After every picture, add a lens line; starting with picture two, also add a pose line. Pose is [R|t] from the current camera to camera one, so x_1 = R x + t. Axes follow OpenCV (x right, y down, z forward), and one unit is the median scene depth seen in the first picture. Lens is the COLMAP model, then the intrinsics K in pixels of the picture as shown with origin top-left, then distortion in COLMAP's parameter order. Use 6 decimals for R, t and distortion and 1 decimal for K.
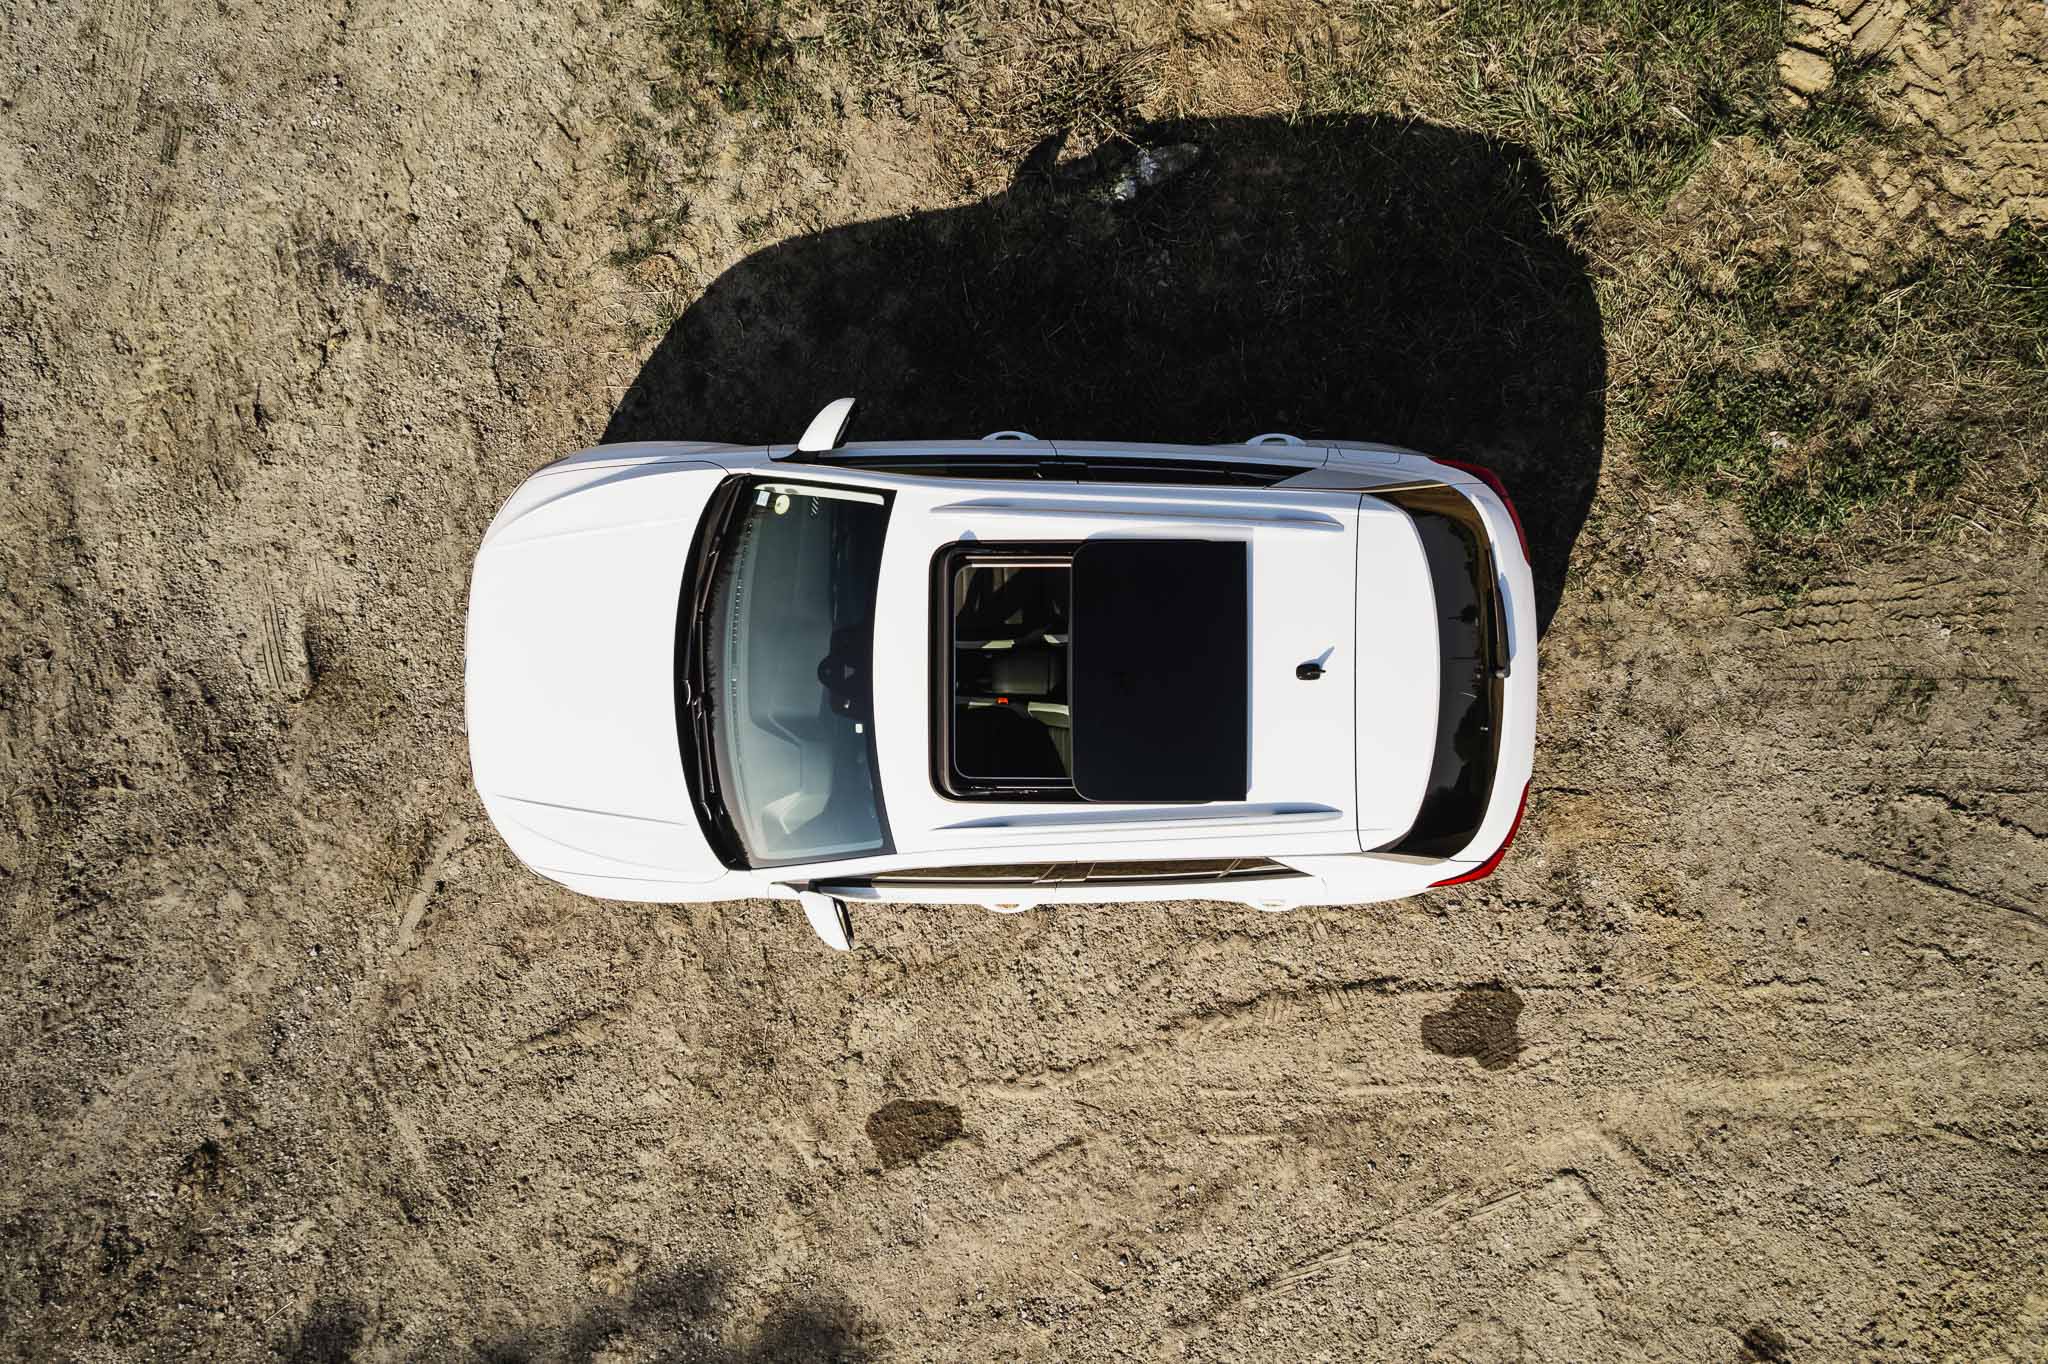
lens RADIAL K [[1317.0, 0, 1006.4], [0, 1317.0, 637.1], [0, 0, 1]] dist [-0.082458, 0.074253]
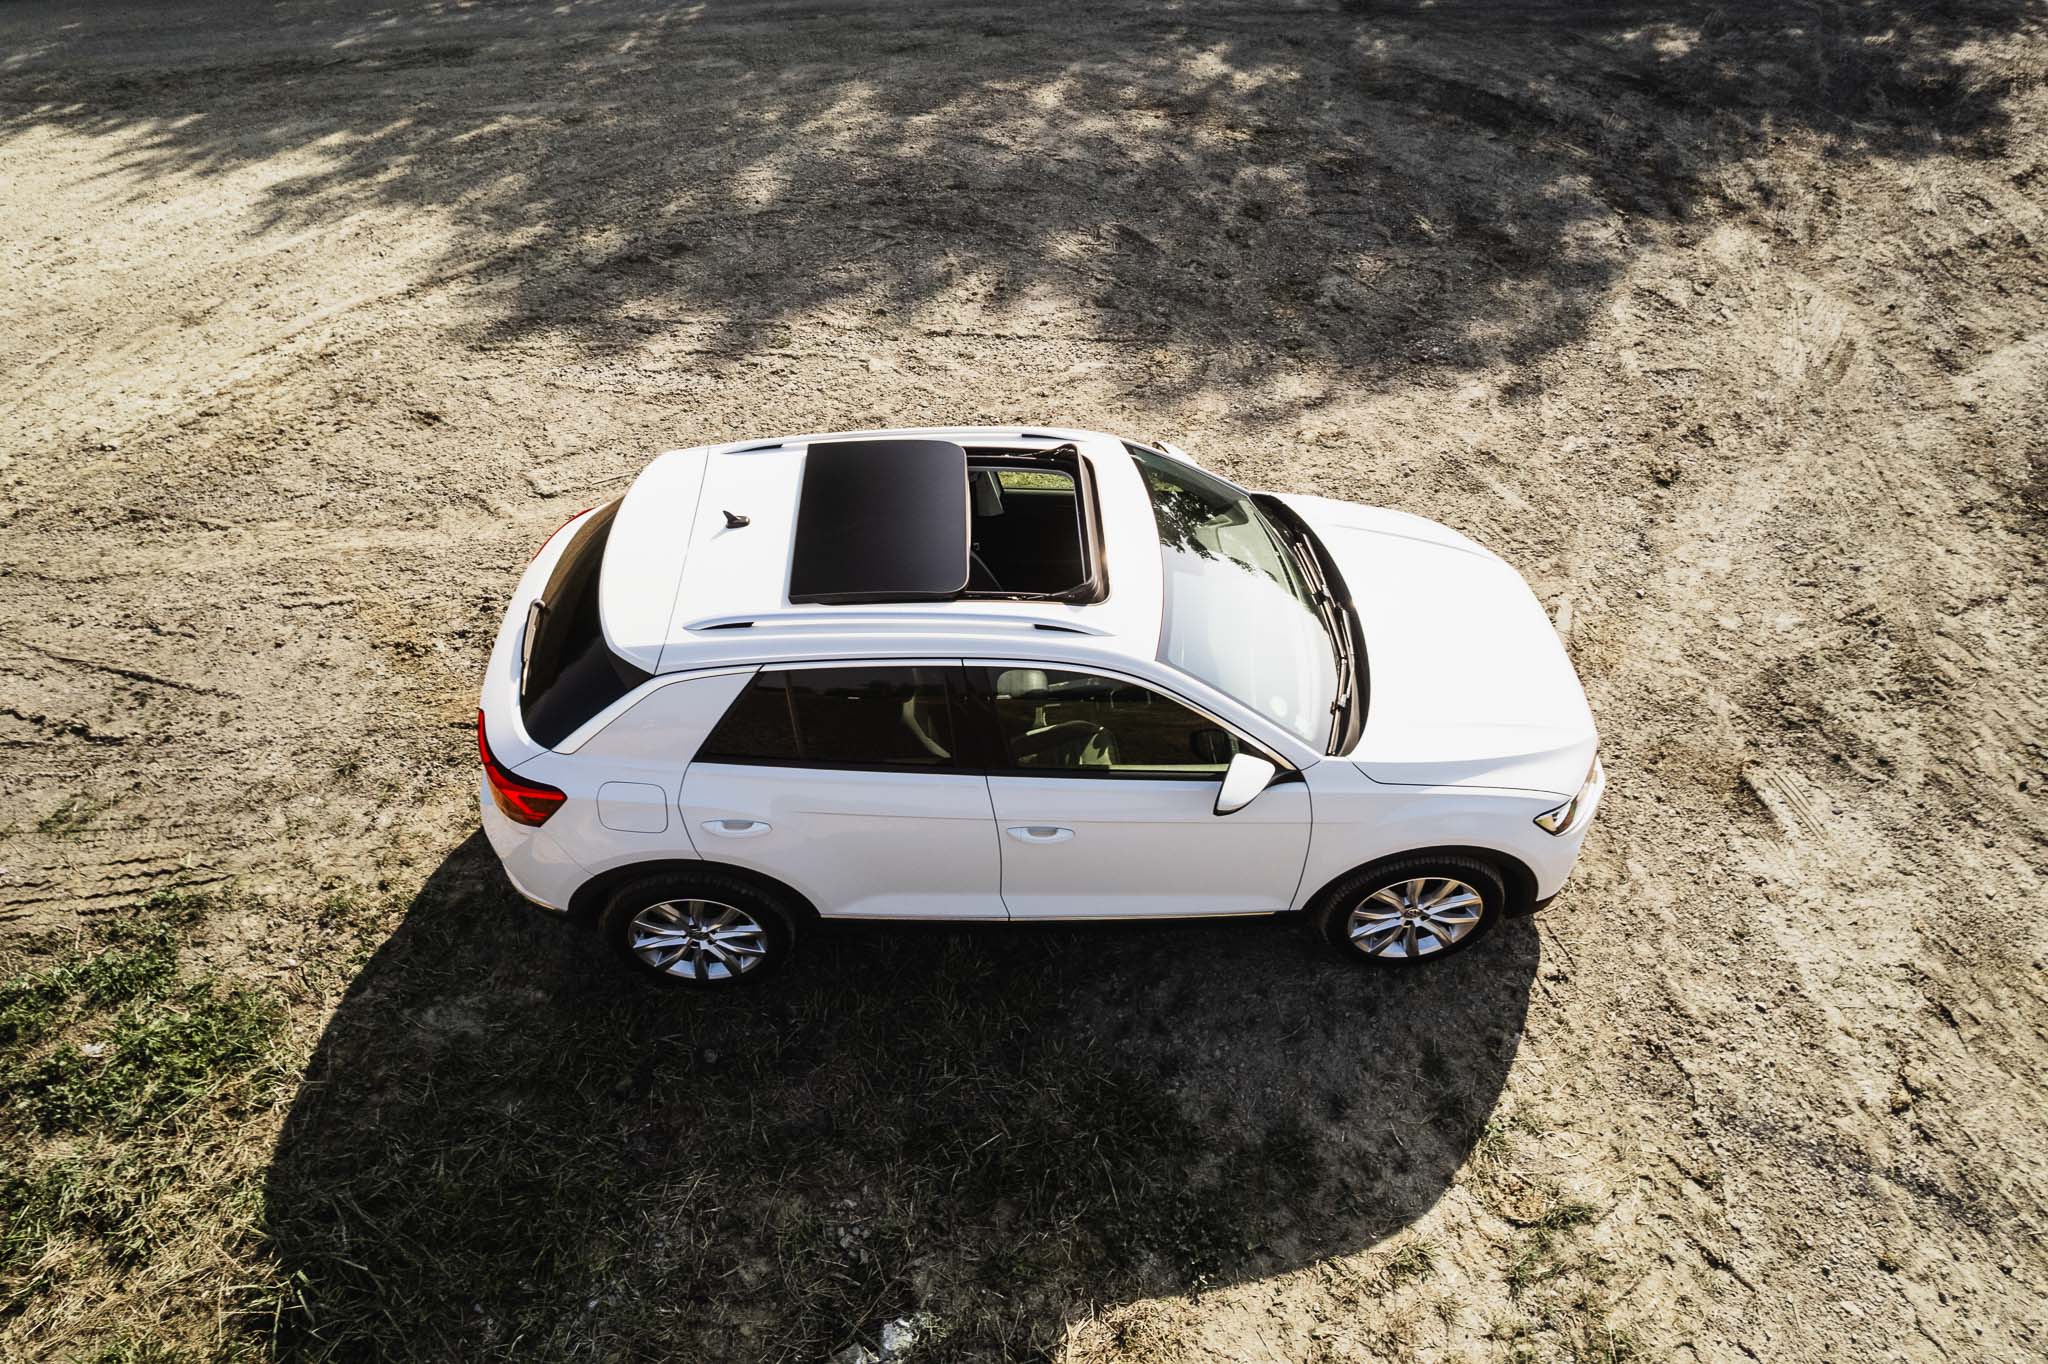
lens RADIAL K [[1317.0, 0, 1052.0], [0, 1317.0, 645.7], [0, 0, 1]] dist [-0.082458, 0.074253]
pose [[-0.998263, 0.042357, -0.040960, 0.021221], [-0.058897, -0.696948, 0.714699, -0.572746], [0.001726, 0.715870, 0.698232, 0.249753]]
